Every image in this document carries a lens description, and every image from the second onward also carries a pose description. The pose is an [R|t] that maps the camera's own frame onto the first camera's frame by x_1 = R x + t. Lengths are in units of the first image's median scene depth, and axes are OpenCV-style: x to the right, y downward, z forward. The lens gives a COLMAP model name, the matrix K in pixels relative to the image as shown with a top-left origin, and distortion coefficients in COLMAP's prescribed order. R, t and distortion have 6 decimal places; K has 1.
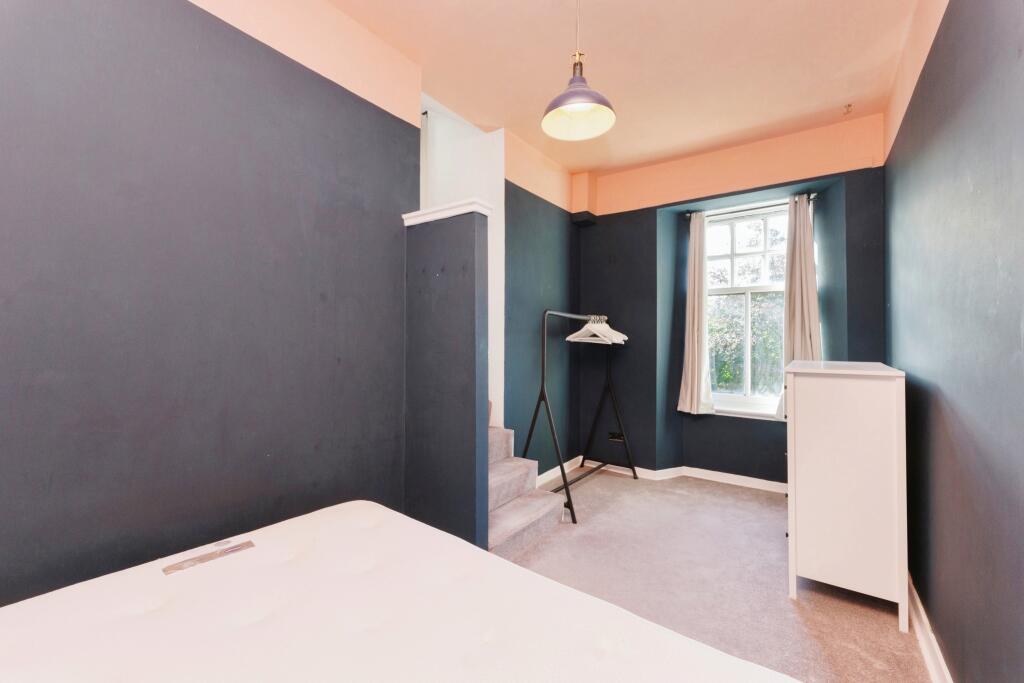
lens RADIAL K [[416.5, 0, 512.0], [0, 416.5, 341.5], [0, 0, 1]] dist [0.000995, 0.000168]
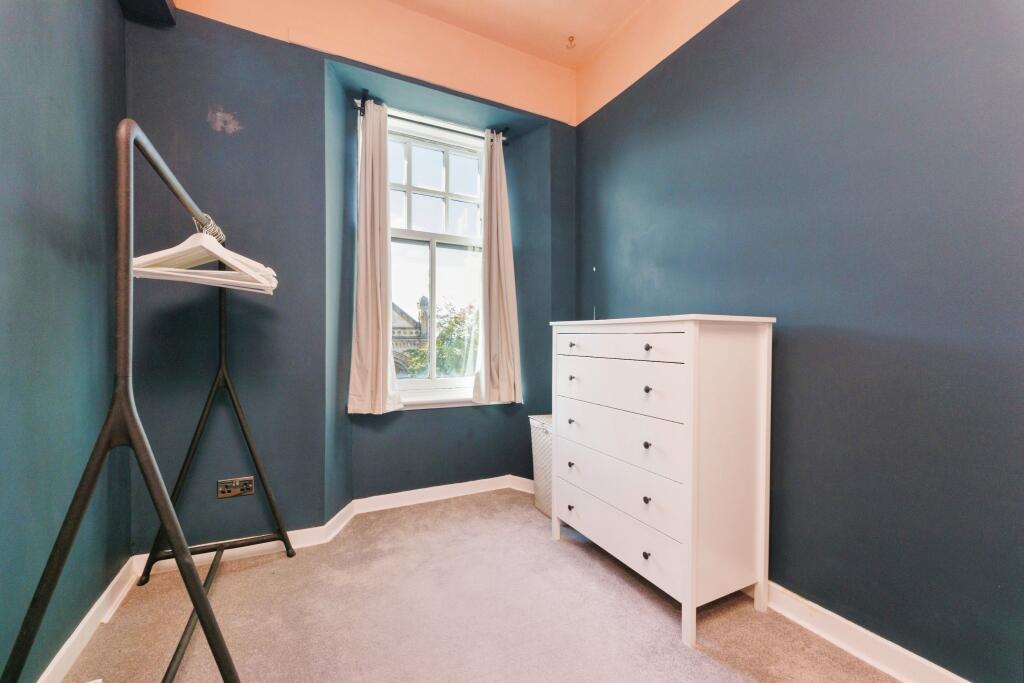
lens RADIAL K [[416.5, 0, 512.0], [0, 416.5, 341.5], [0, 0, 1]] dist [0.000995, 0.000168]
pose [[0.467616, -0.007444, 0.883901, -0.036897], [0.002182, 0.999971, 0.007267, 0.057177], [-0.883929, -0.001469, 0.467618, 0.518687]]
